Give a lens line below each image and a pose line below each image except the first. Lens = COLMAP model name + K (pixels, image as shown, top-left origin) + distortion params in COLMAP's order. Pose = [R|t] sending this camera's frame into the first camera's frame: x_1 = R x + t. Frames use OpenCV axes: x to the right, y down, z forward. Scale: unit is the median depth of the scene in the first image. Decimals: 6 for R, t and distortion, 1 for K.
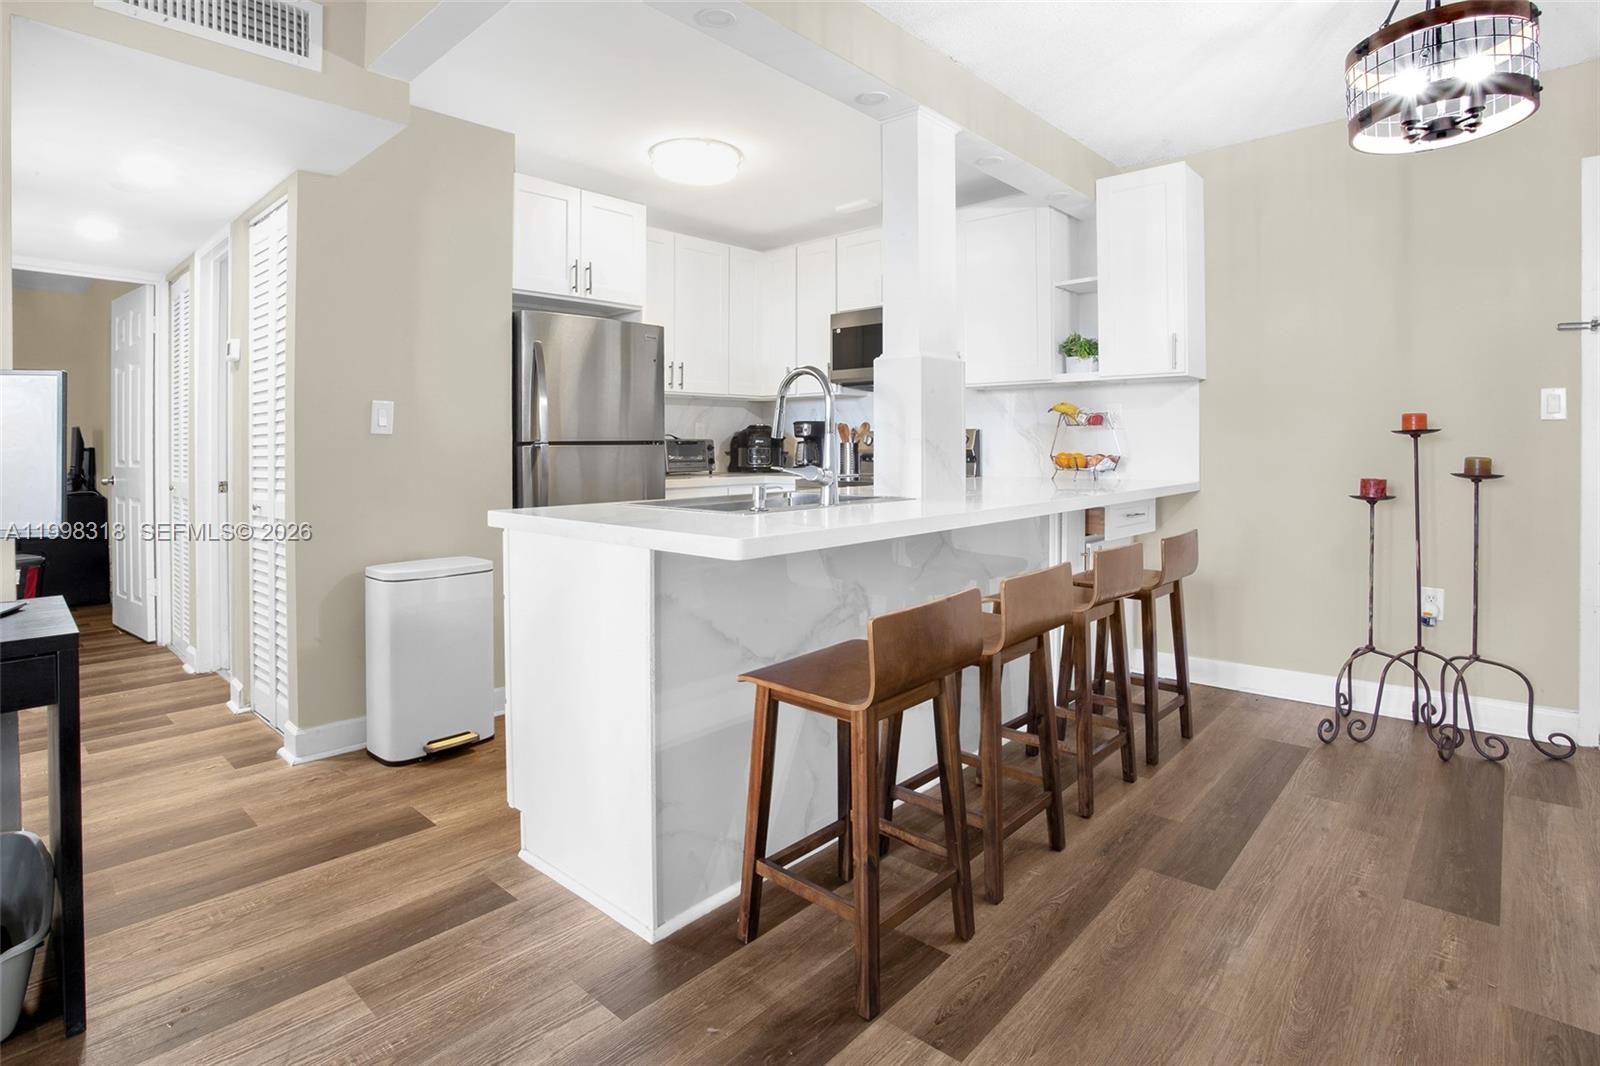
lens RADIAL K [[807.7, 0, 801.2], [0, 807.7, 439.9], [0, 0, 1]] dist [-0.049000, 0.016789]
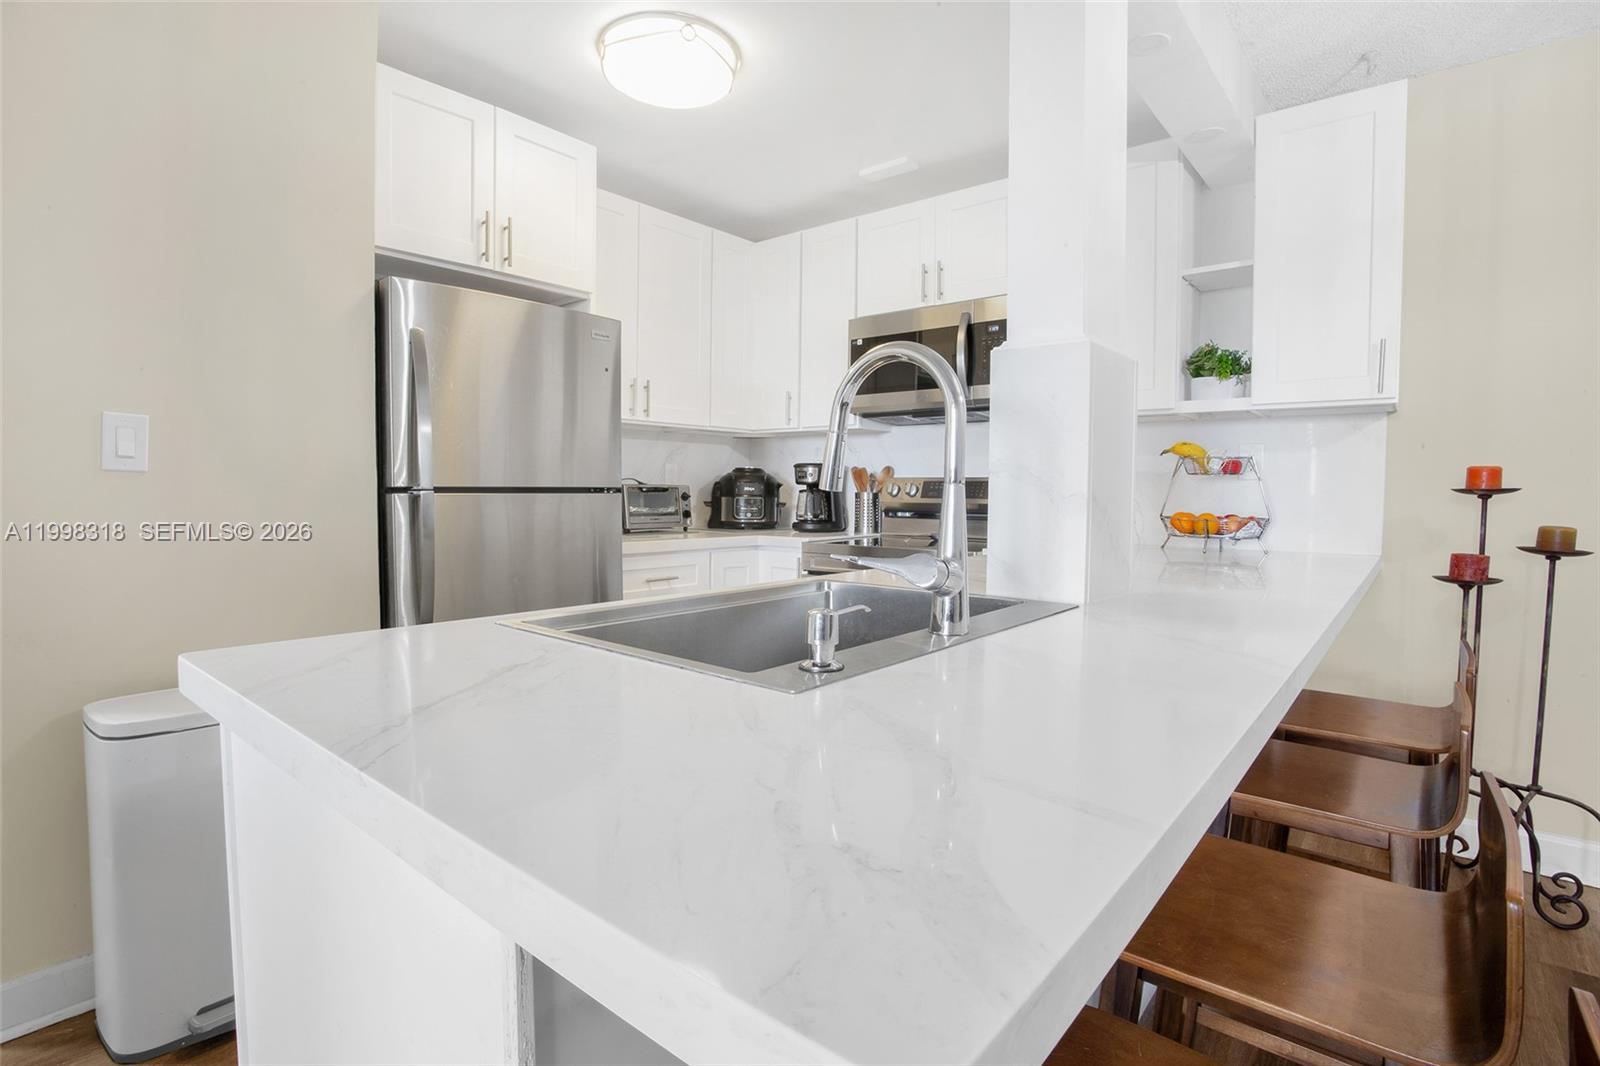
lens RADIAL K [[807.7, 0, 792.2], [0, 807.7, 521.6], [0, 0, 1]] dist [-0.049000, 0.016789]
pose [[0.999504, 0.012511, 0.028896, -0.042758], [-0.013801, 0.998897, 0.044877, -0.003027], [-0.028302, -0.045253, 0.998575, 0.310659]]
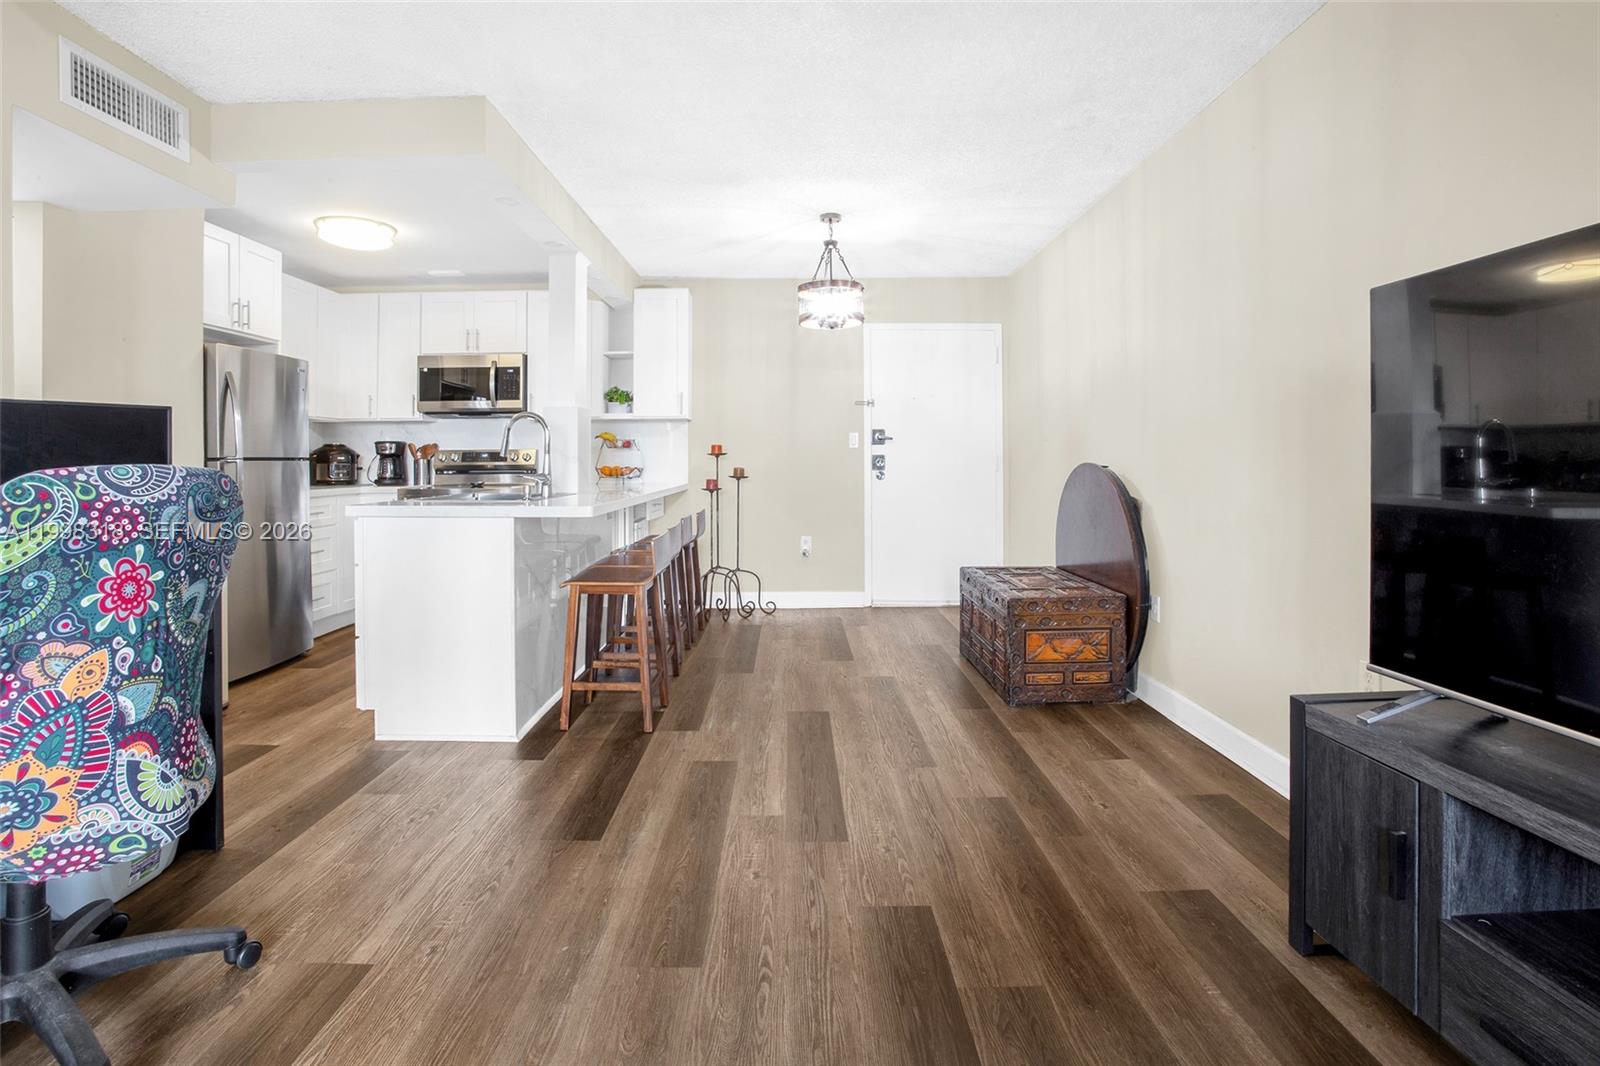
lens RADIAL K [[807.7, 0, 789.6], [0, 807.7, 440.7], [0, 0, 1]] dist [-0.049000, 0.016789]
pose [[0.735951, 0.016635, 0.676831, -0.448342], [-0.002107, 0.999750, -0.022280, 0.001044], [-0.677032, 0.014971, 0.735801, -0.339379]]
